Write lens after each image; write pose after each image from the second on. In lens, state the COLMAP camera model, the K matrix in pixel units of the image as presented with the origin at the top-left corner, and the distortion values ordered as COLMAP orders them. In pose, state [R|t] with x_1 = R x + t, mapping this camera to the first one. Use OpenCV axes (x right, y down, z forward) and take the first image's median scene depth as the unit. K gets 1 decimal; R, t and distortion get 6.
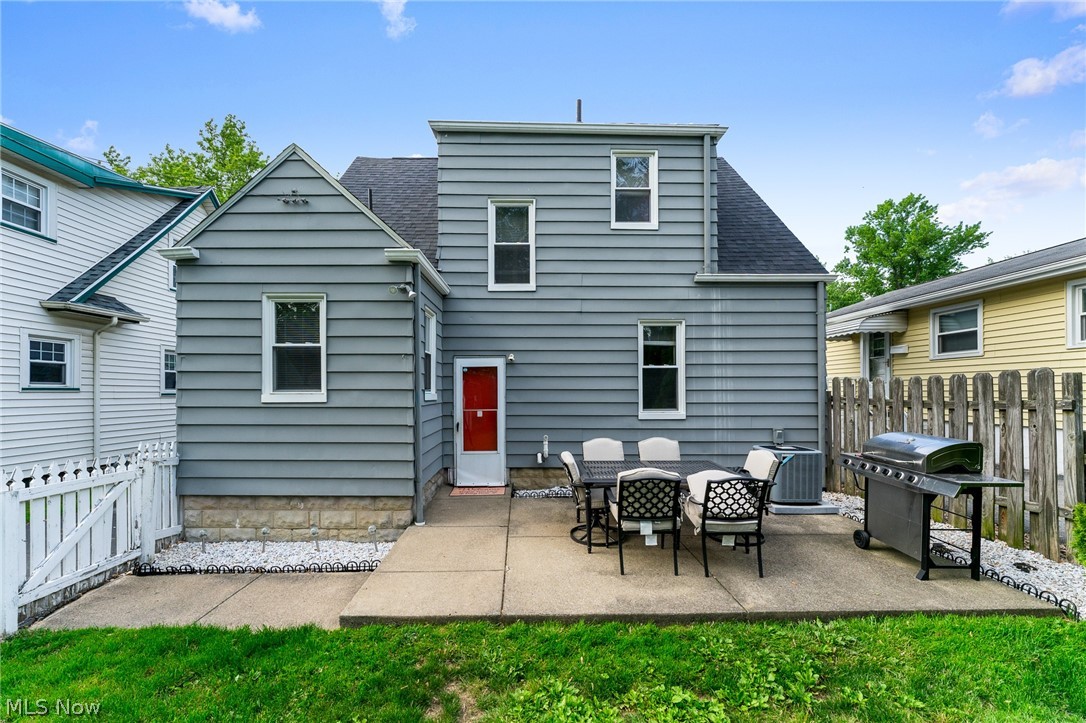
lens RADIAL K [[436.8, 0, 538.7], [0, 436.8, 393.3], [0, 0, 1]] dist [0.000672, 0.000001]
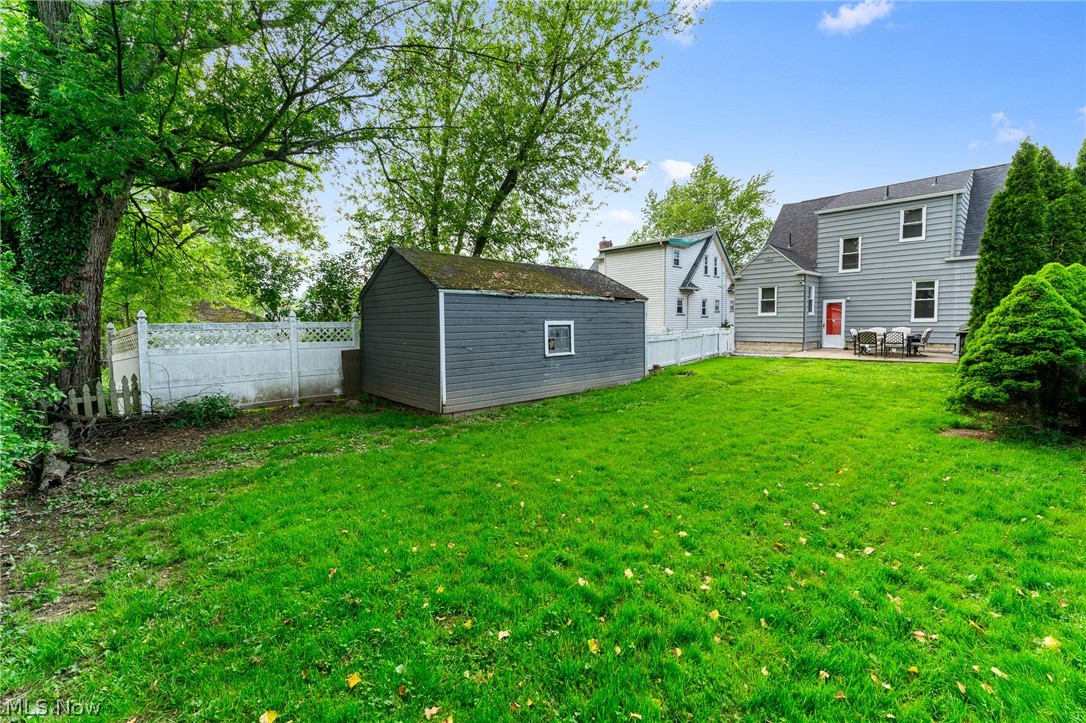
lens RADIAL K [[440.2, 0, 543.1], [0, 440.2, 348.5], [0, 0, 1]] dist [0.000386, 0.000022]
pose [[0.651555, 0.038804, -0.757609, 0.740271], [0.005171, 0.998440, 0.055586, 0.057914], [0.758584, -0.040135, 0.650338, -2.055490]]
